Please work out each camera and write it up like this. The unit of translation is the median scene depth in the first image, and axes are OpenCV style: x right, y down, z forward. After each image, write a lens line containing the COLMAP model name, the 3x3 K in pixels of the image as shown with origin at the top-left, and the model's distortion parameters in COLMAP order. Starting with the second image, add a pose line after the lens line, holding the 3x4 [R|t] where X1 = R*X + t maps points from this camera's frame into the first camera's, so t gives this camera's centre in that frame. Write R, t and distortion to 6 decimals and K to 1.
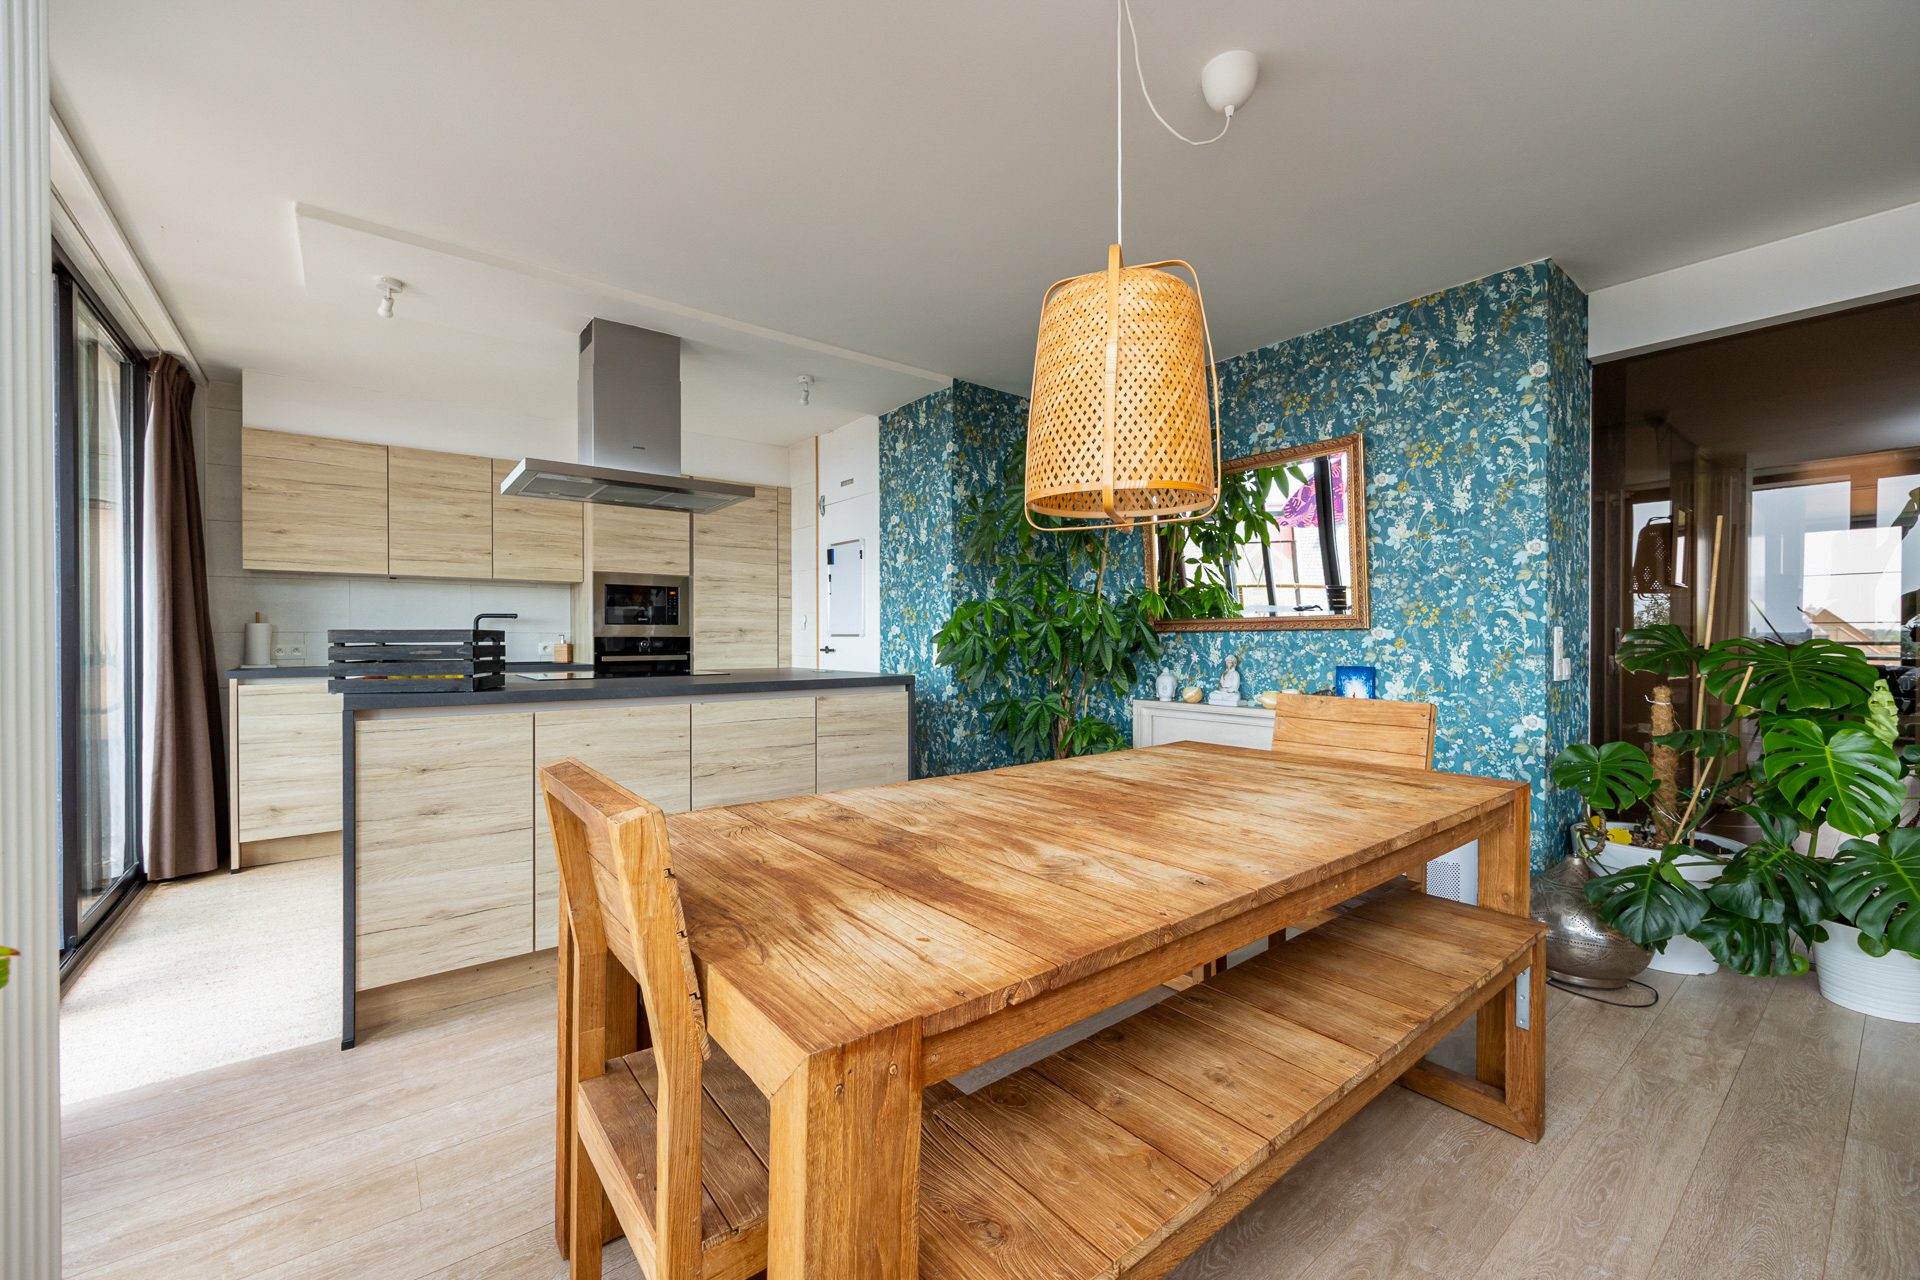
lens RADIAL K [[764.6, 0, 955.0], [0, 764.6, 638.9], [0, 0, 1]] dist [-0.000577, 0.000237]
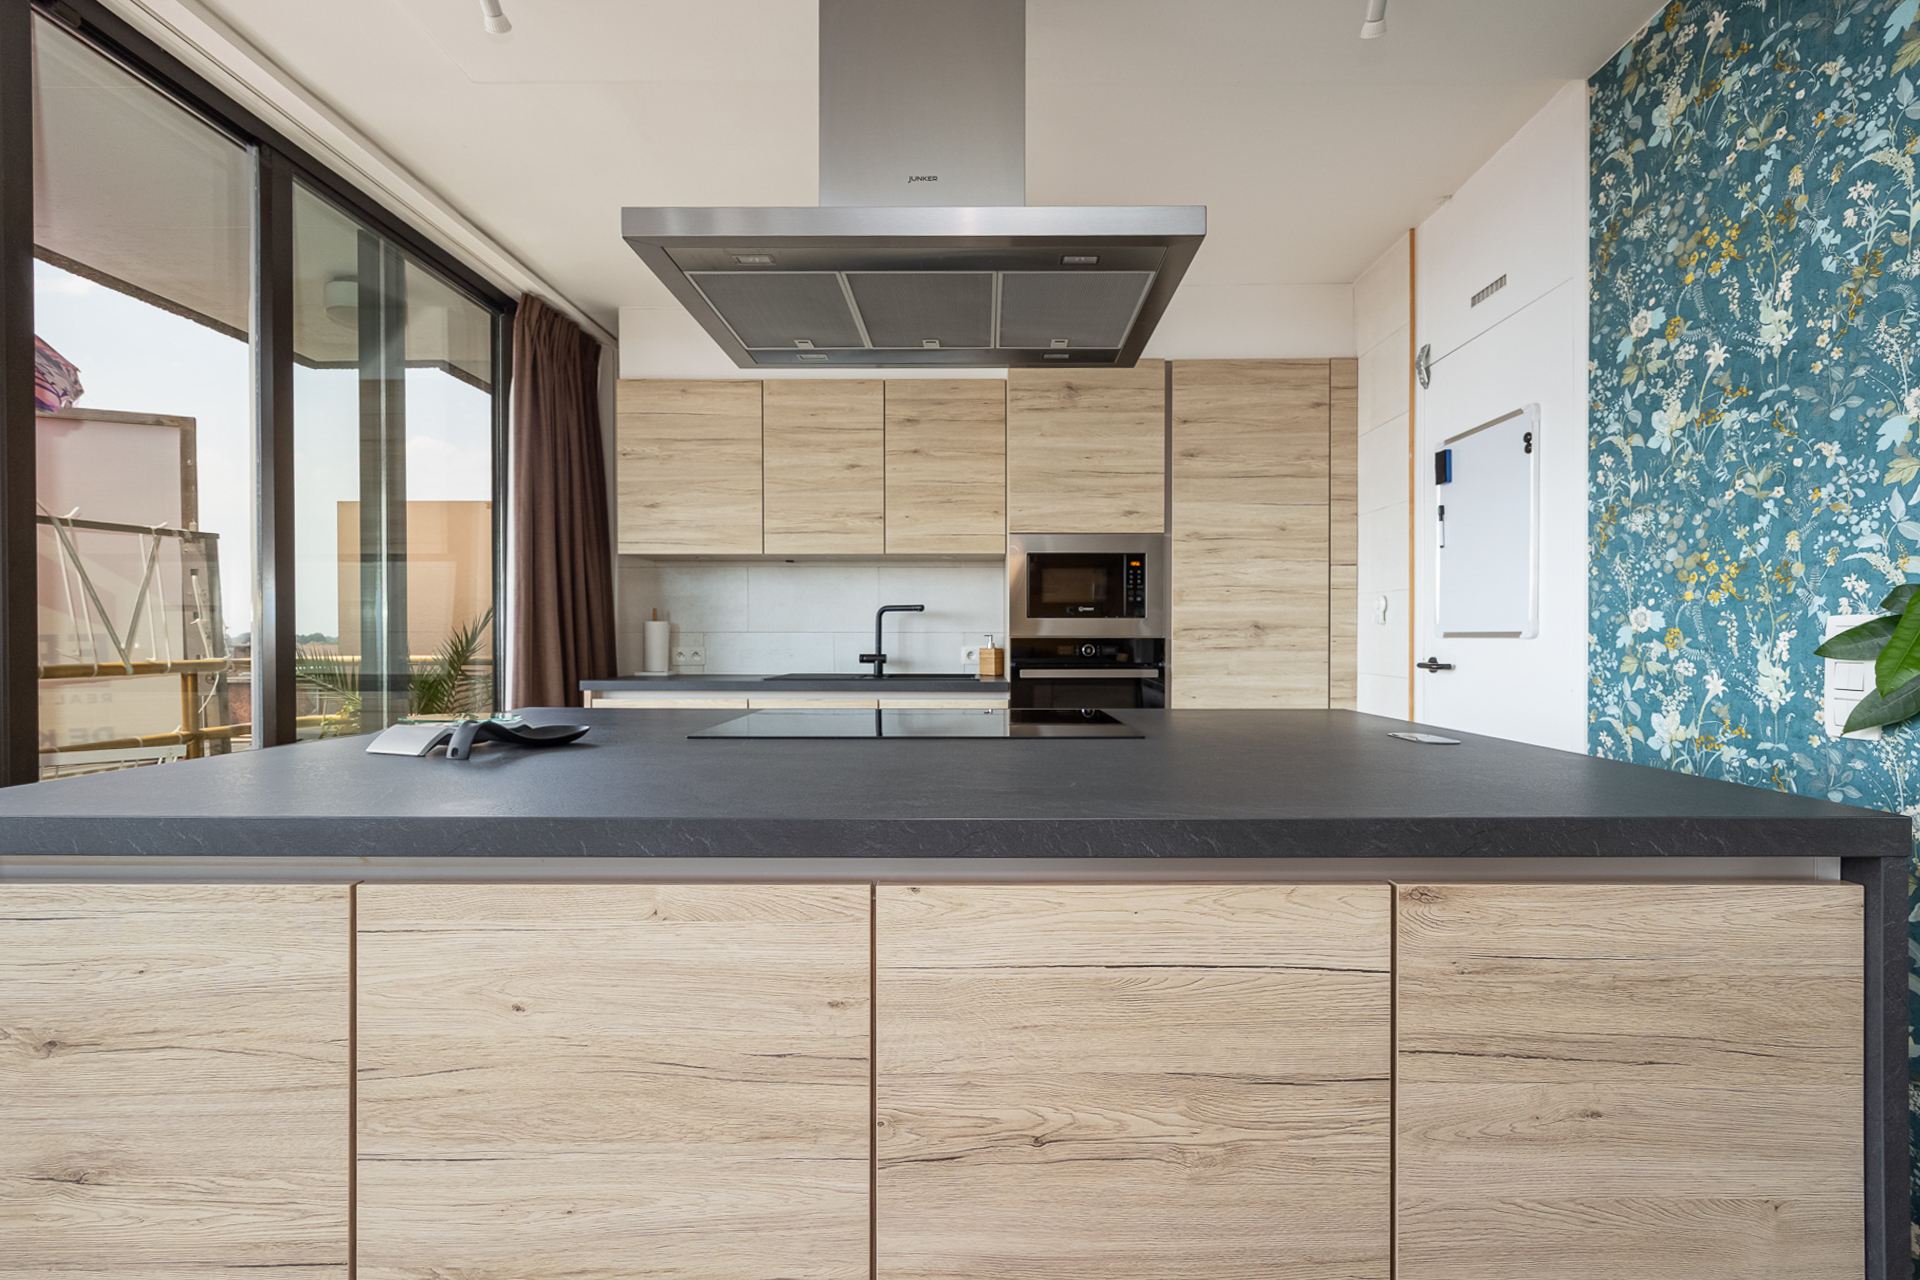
lens RADIAL K [[812.5, 0, 968.3], [0, 812.5, 644.2], [0, 0, 1]] dist [0.003077, 0.000211]
pose [[0.777042, 0.005043, -0.629429, -0.080234], [-0.002060, 0.999983, 0.005469, -0.001159], [0.629446, -0.002953, 0.777039, 0.460742]]
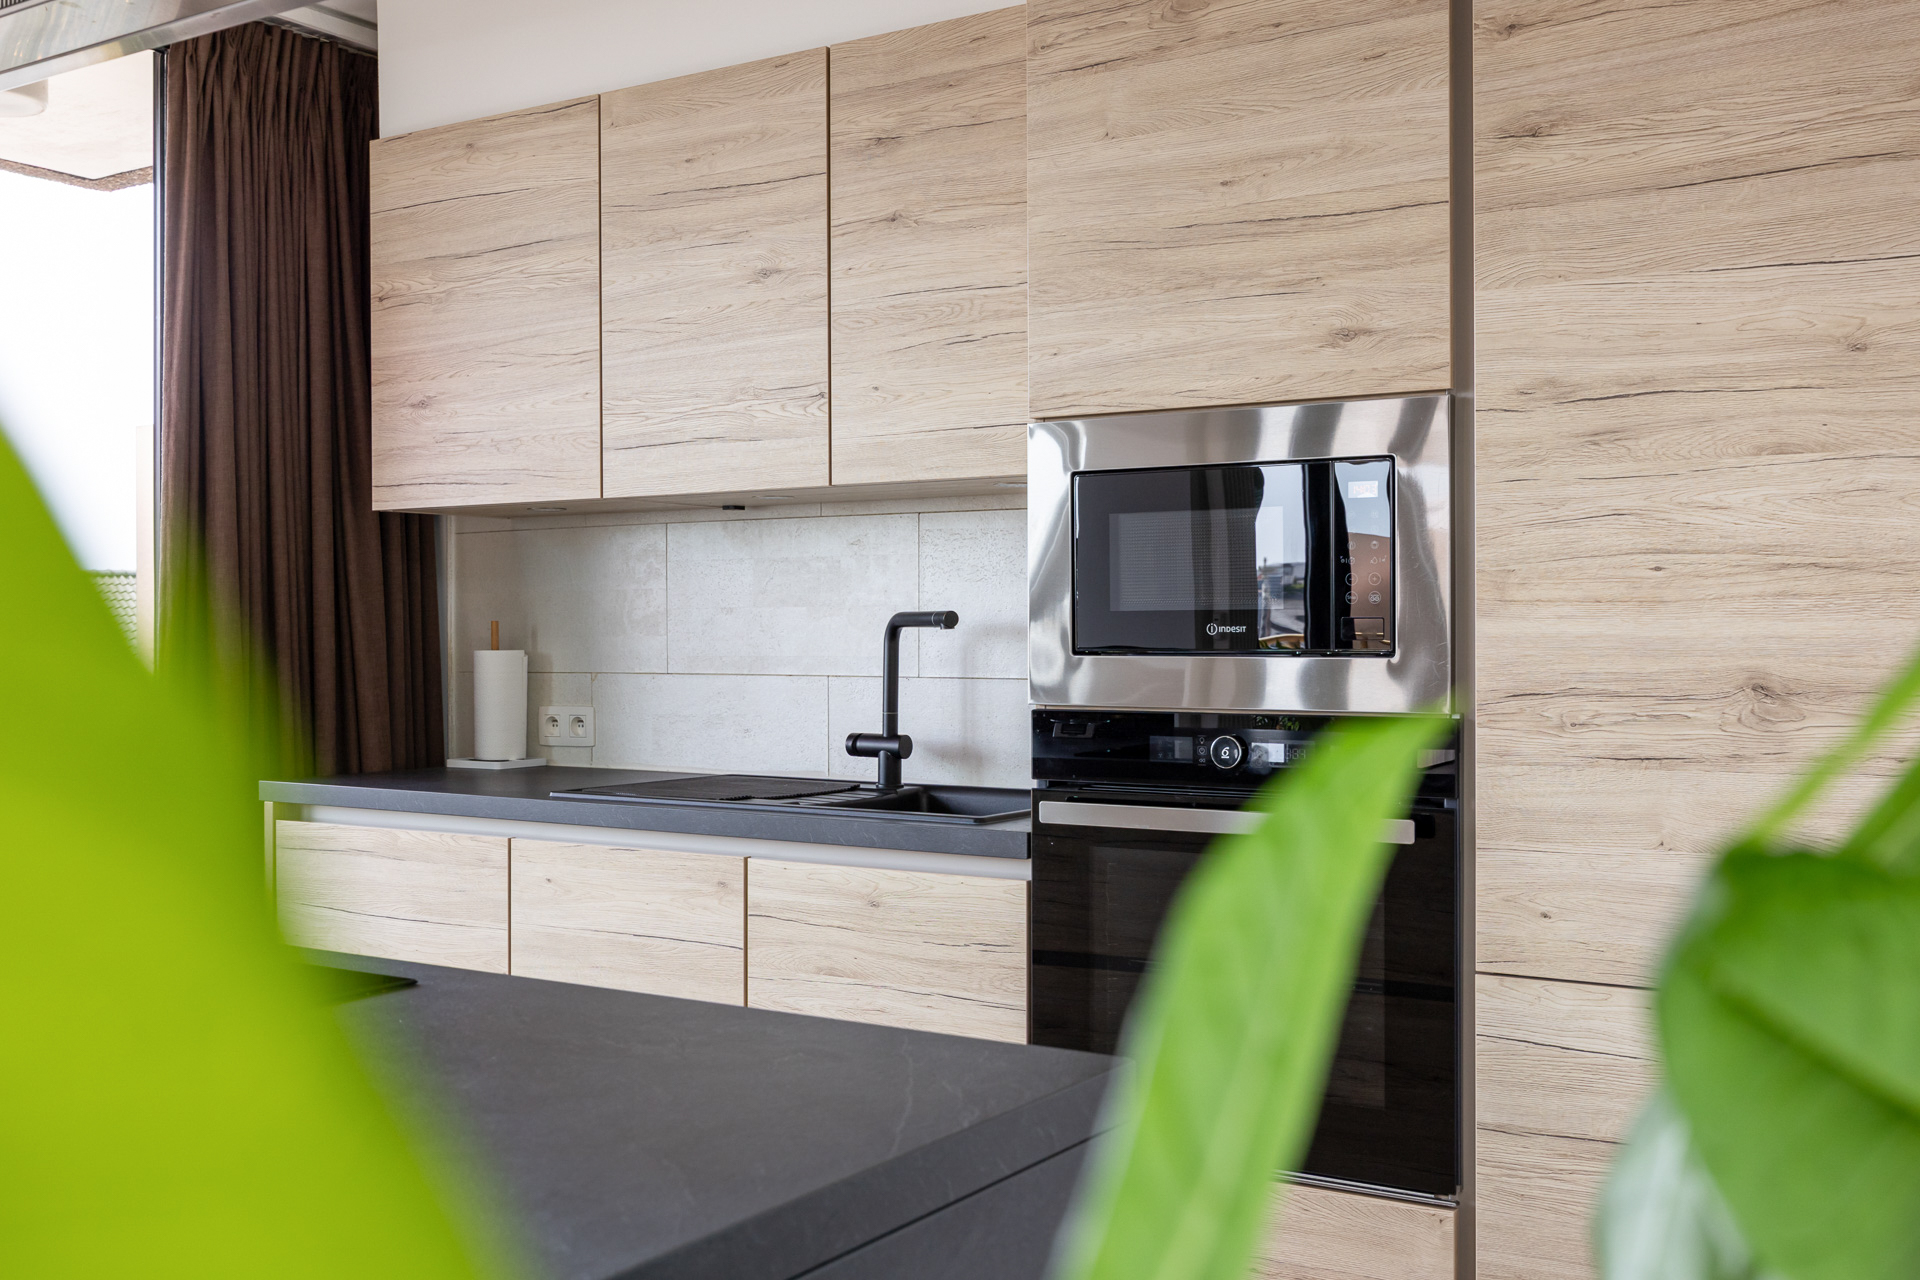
lens RADIAL K [[1894.0, 0, 956.6], [0, 1894.0, 634.7], [0, 0, 1]] dist [-0.007596, 0.000000]
pose [[0.313412, 0.002022, -0.949615, 0.052053], [-0.001270, 0.999998, 0.001710, -0.025834], [0.949616, 0.000670, 0.313414, 0.803562]]
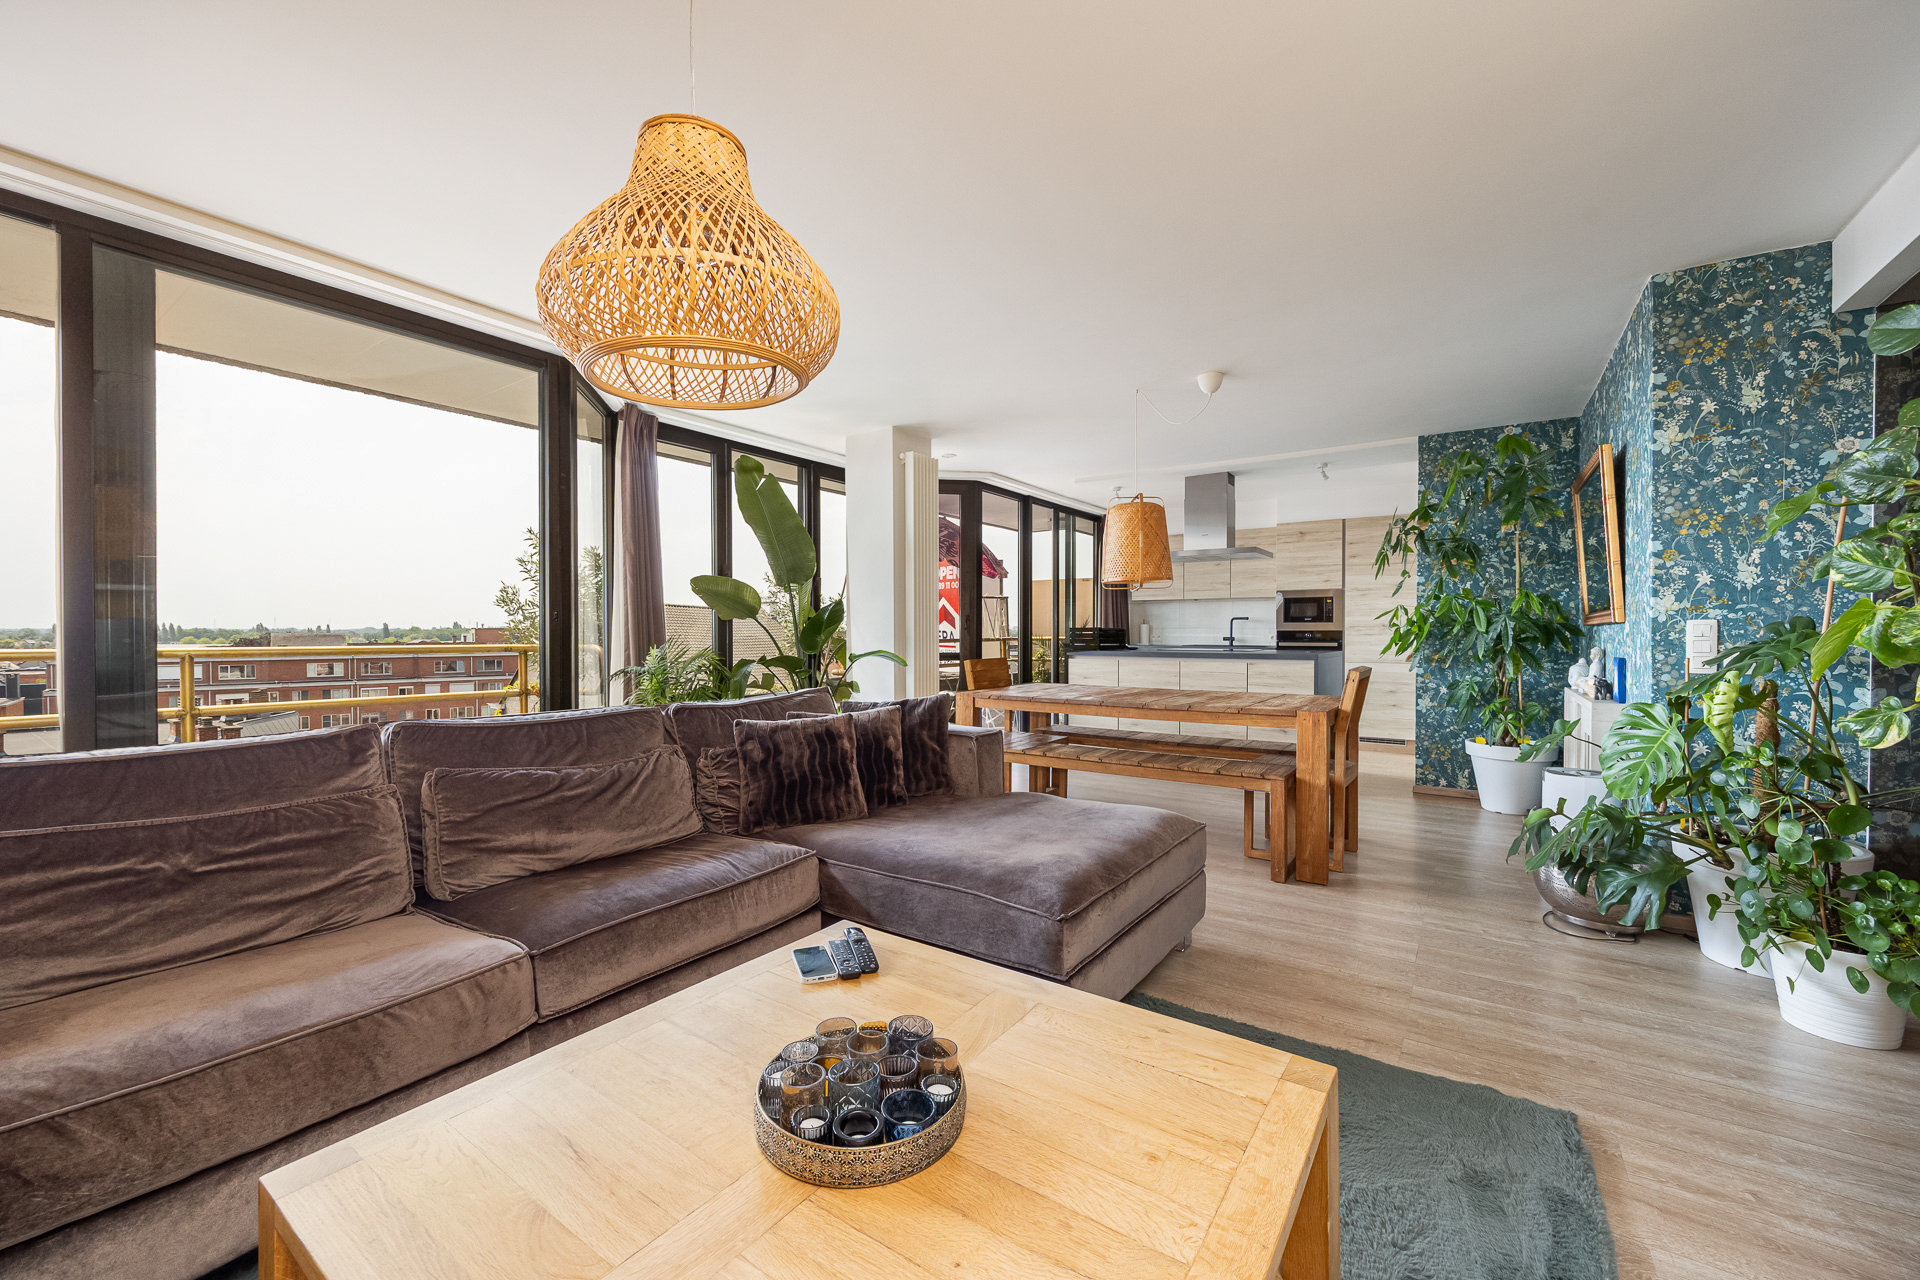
lens RADIAL K [[764.6, 0, 966.7], [0, 764.6, 637.9], [0, 0, 1]] dist [-0.000577, 0.000237]
pose [[0.314893, 0.010984, -0.949064, 0.877384], [-0.002785, 0.999939, 0.010648, -0.002117], [0.949123, -0.000710, 0.314904, -0.149973]]
